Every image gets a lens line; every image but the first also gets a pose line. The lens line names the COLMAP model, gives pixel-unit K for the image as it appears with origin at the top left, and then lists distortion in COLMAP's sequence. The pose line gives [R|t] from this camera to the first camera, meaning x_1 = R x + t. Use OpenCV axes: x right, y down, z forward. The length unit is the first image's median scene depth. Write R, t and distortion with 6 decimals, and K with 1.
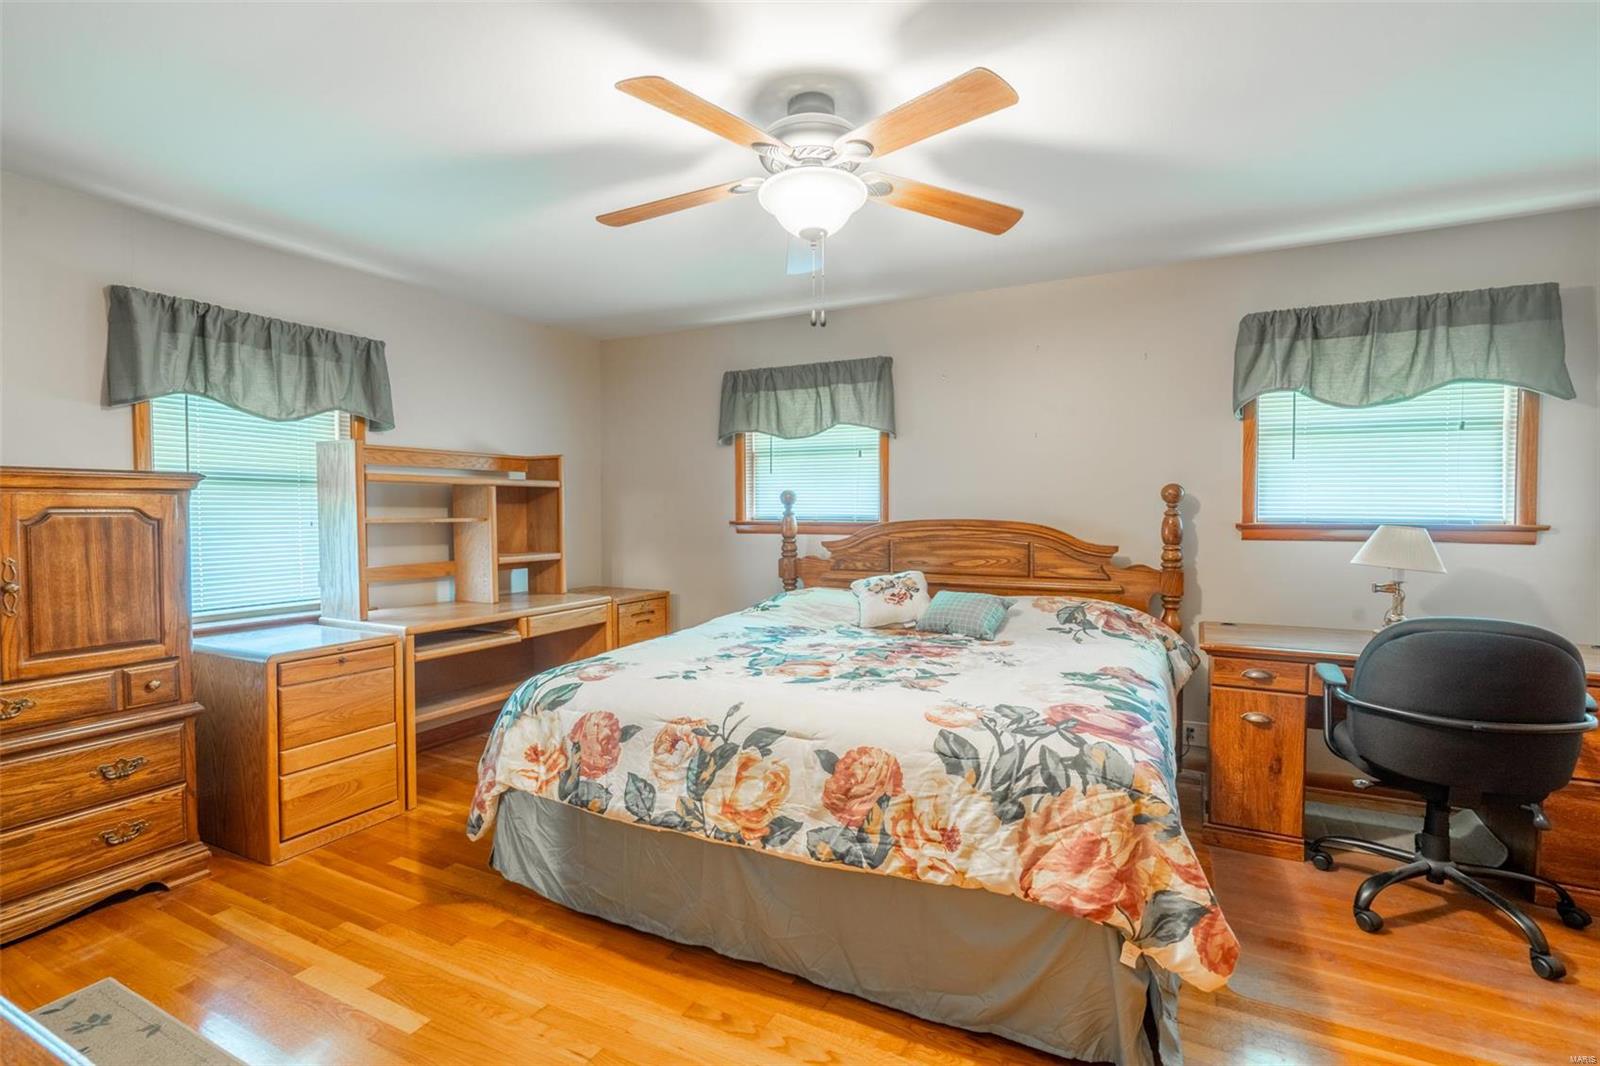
lens RADIAL K [[733.4, 0, 809.3], [0, 733.4, 531.5], [0, 0, 1]] dist [-0.002371, 0.001695]
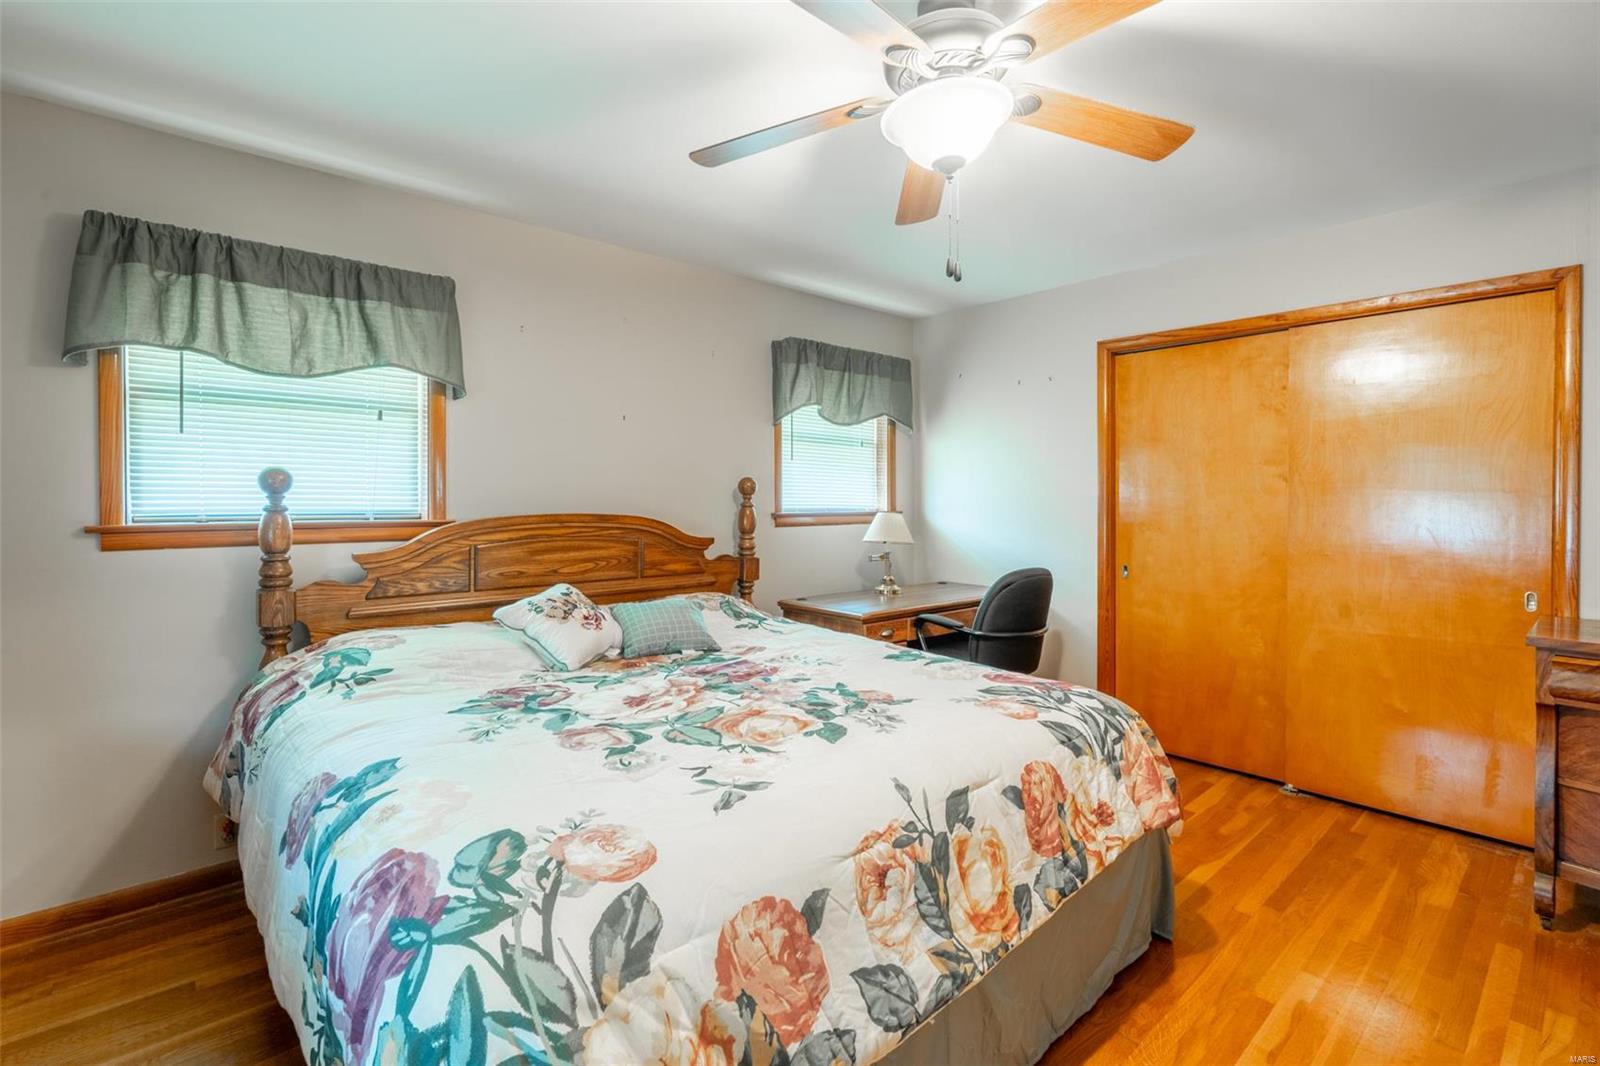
lens RADIAL K [[733.4, 0, 801.8], [0, 733.4, 519.4], [0, 0, 1]] dist [-0.002371, 0.001695]
pose [[0.380752, -0.022418, 0.924405, -0.746230], [0.029162, 0.999500, 0.012228, -0.022426], [-0.924217, 0.022302, 0.381216, 0.794290]]
